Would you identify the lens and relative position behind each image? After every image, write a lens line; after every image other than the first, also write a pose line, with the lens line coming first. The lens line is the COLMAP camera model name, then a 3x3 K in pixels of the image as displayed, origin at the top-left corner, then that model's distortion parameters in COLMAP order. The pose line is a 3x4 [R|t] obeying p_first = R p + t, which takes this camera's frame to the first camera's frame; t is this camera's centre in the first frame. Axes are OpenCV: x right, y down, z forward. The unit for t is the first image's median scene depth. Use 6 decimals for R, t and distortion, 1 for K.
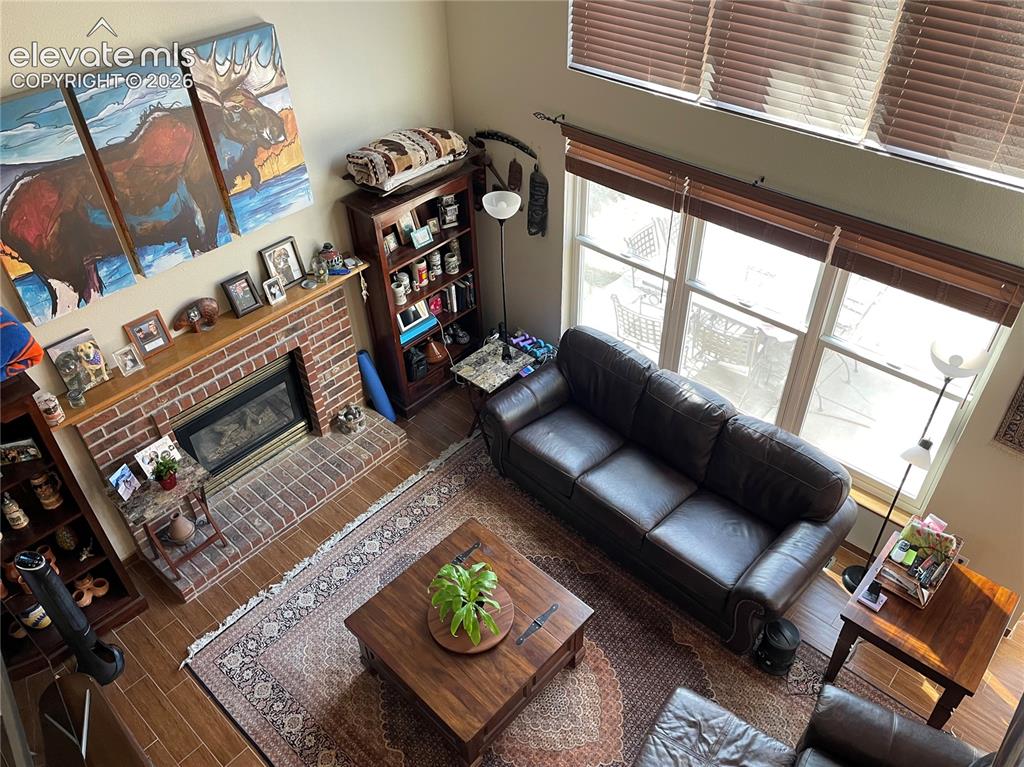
lens RADIAL K [[777.2, 0, 523.0], [0, 777.2, 385.8], [0, 0, 1]] dist [0.065201, -0.091450]
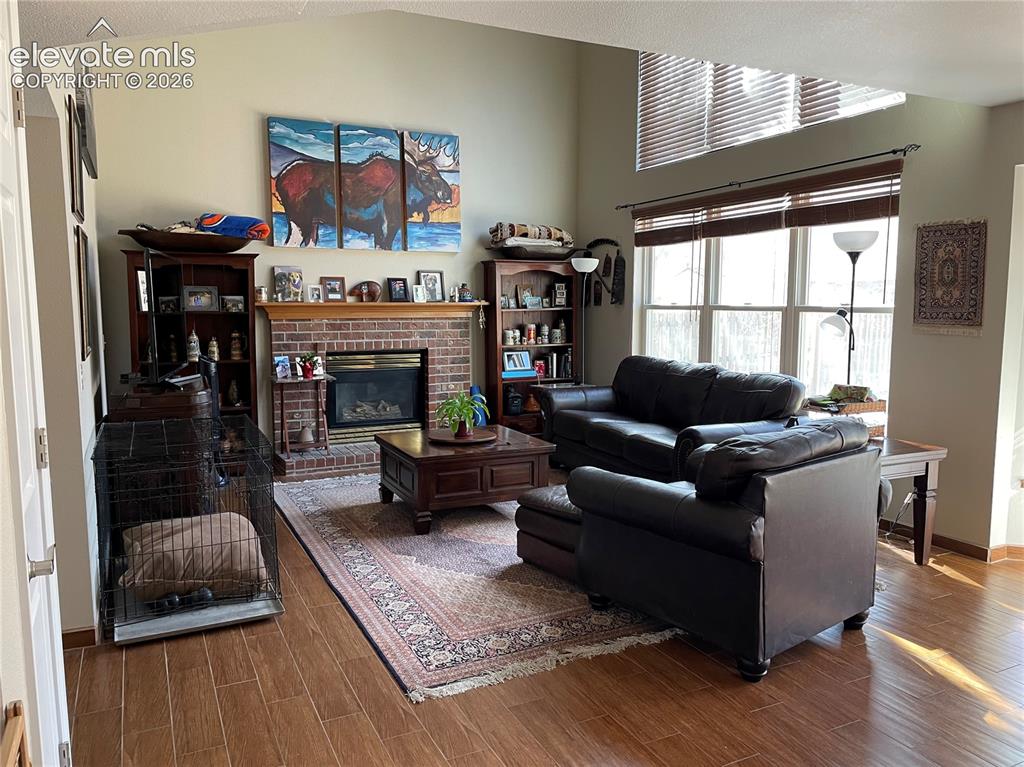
lens RADIAL K [[777.2, 0, 514.1], [0, 777.2, 383.9], [0, 0, 1]] dist [0.065201, -0.091450]
pose [[0.927472, 0.060219, -0.369012, 0.437099], [-0.255028, 0.823613, -0.506579, 0.781564], [0.273417, 0.563946, 0.779235, -0.001414]]
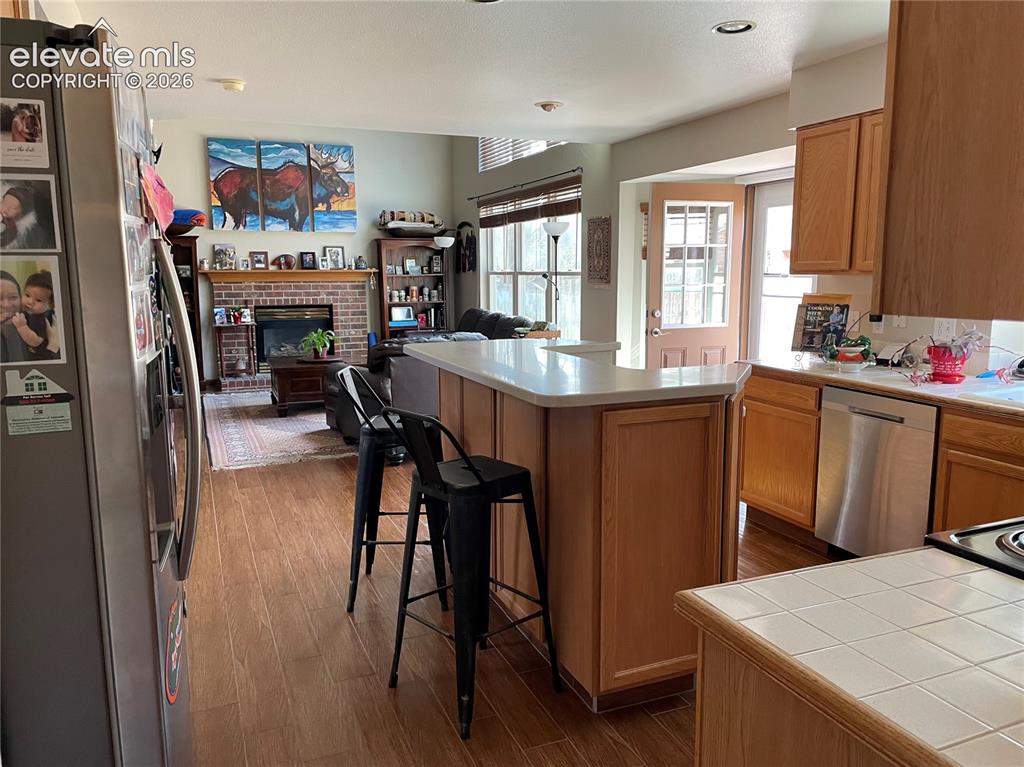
lens RADIAL K [[777.2, 0, 508.3], [0, 777.2, 386.0], [0, 0, 1]] dist [0.065201, -0.091450]
pose [[0.903976, 0.079094, -0.420203, 1.069952], [-0.285930, 0.842508, -0.456534, 1.010082], [0.317916, 0.532845, 0.784223, -0.283430]]
